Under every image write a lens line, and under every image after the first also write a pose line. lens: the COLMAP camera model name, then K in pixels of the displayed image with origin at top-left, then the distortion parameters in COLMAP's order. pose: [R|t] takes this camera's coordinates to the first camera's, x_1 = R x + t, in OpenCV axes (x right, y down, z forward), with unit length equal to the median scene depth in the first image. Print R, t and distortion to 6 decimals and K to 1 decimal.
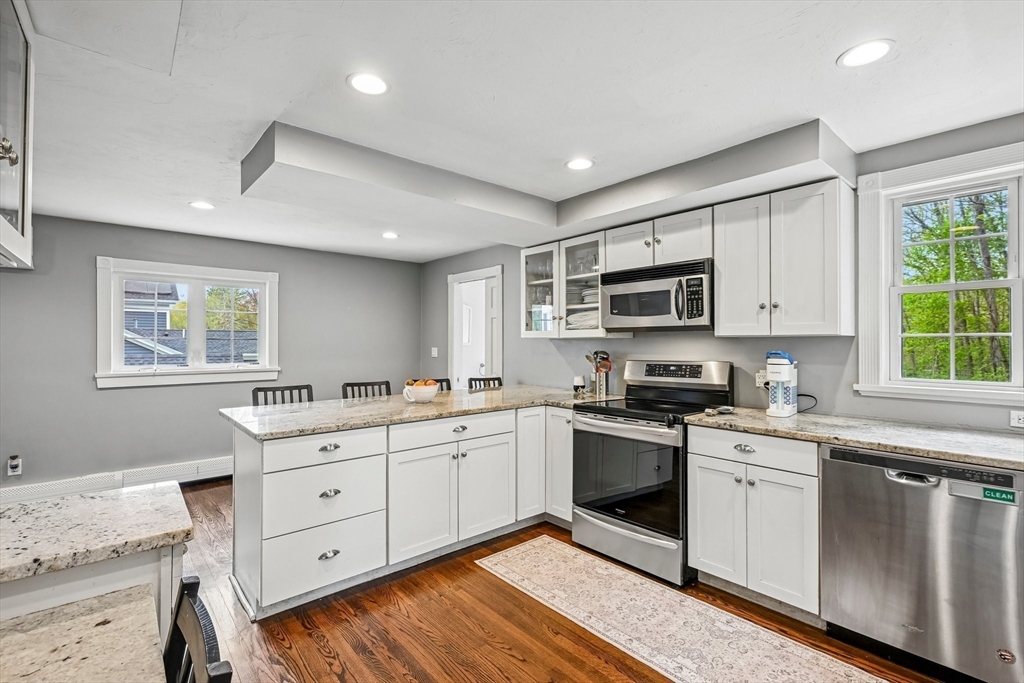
lens RADIAL K [[463.2, 0, 508.6], [0, 463.2, 339.2], [0, 0, 1]] dist [-0.000785, 0.000519]
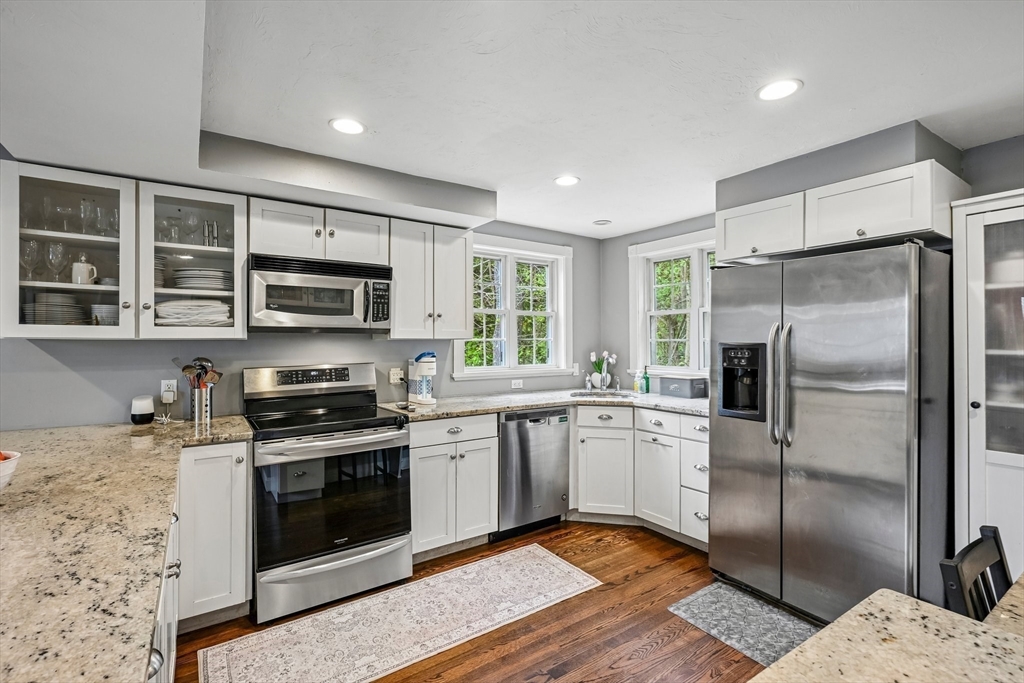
lens RADIAL K [[463.2, 0, 513.2], [0, 463.2, 339.0], [0, 0, 1]] dist [-0.000785, 0.000519]
pose [[0.113986, 0.005256, 0.993469, -0.575531], [-0.004862, 0.999977, -0.004733, -0.002704], [-0.993471, -0.004291, 0.114008, 0.576031]]
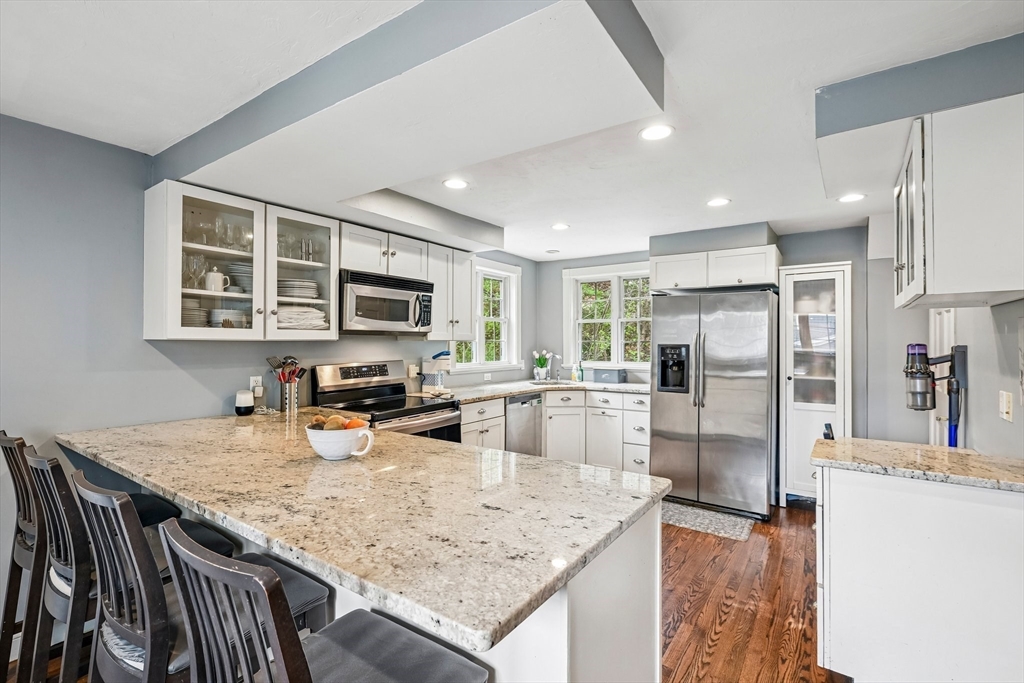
lens RADIAL K [[463.2, 0, 514.3], [0, 463.2, 338.0], [0, 0, 1]] dist [-0.000785, 0.000519]
pose [[-0.250765, 0.006457, 0.968026, -0.878695], [-0.008778, 0.999921, -0.008943, -0.003881], [-0.968008, -0.010740, -0.250689, 1.059606]]
